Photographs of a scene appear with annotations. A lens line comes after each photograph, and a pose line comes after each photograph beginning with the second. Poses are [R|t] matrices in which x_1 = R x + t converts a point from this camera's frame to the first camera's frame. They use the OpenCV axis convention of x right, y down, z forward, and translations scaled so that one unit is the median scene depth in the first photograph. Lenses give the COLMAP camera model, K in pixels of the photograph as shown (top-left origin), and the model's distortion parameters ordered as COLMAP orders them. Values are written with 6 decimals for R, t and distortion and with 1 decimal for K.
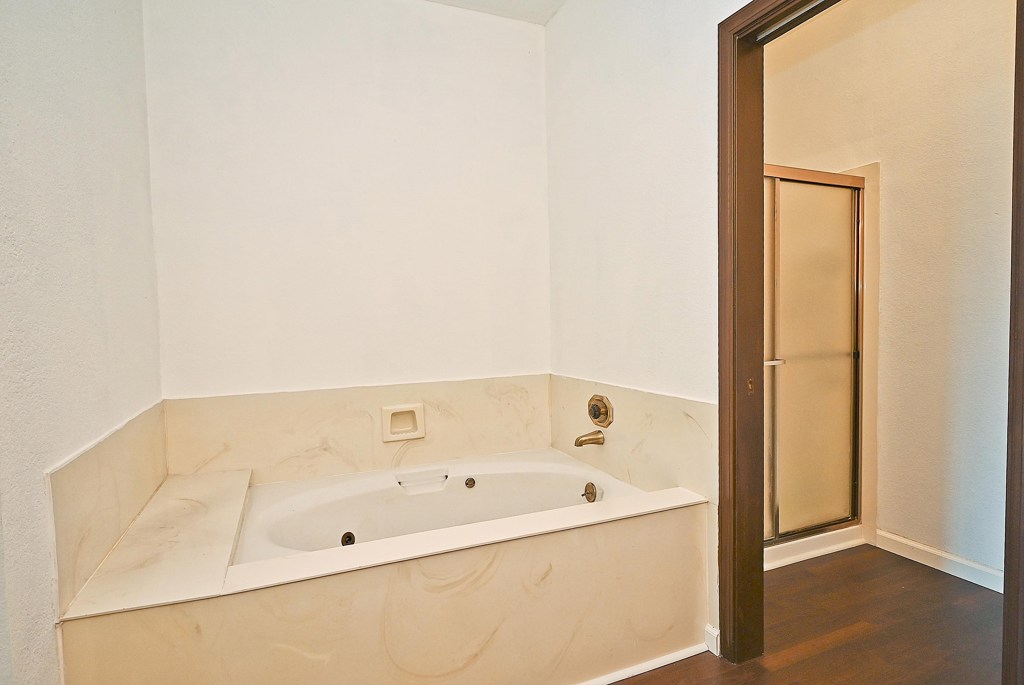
lens RADIAL K [[510.9, 0, 520.1], [0, 510.9, 341.6], [0, 0, 1]] dist [-0.006892, 0.004231]
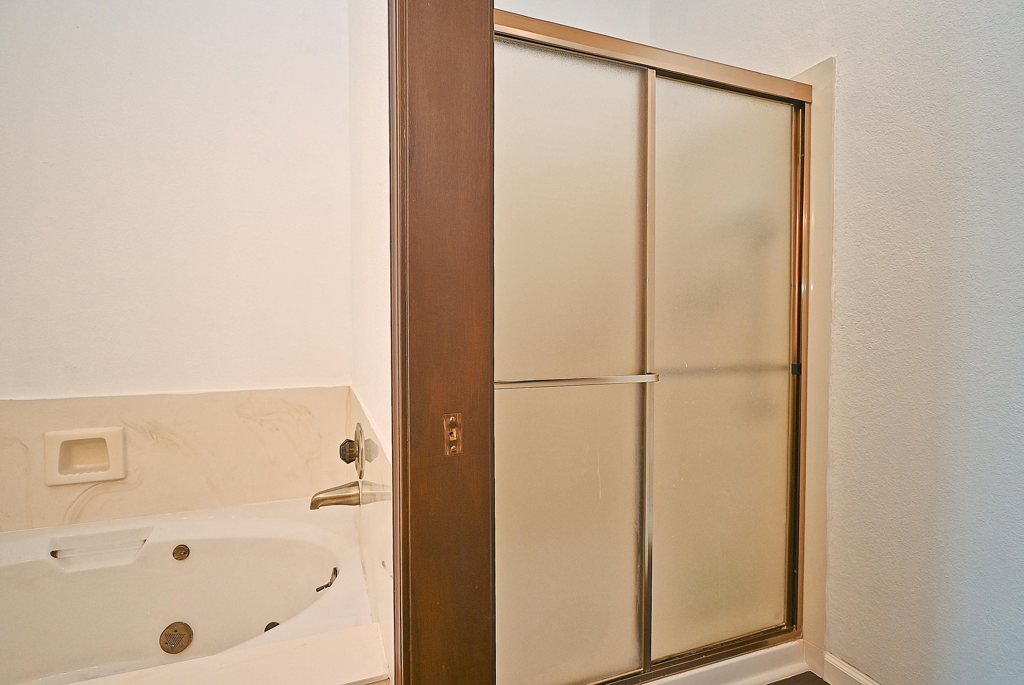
lens RADIAL K [[510.9, 0, 501.6], [0, 510.9, 341.4], [0, 0, 1]] dist [-0.006892, 0.004231]
pose [[0.998868, 0.020339, -0.043010, 0.330252], [-0.020905, 0.999700, -0.012750, 0.008184], [0.042738, 0.013634, 0.998993, 0.364866]]
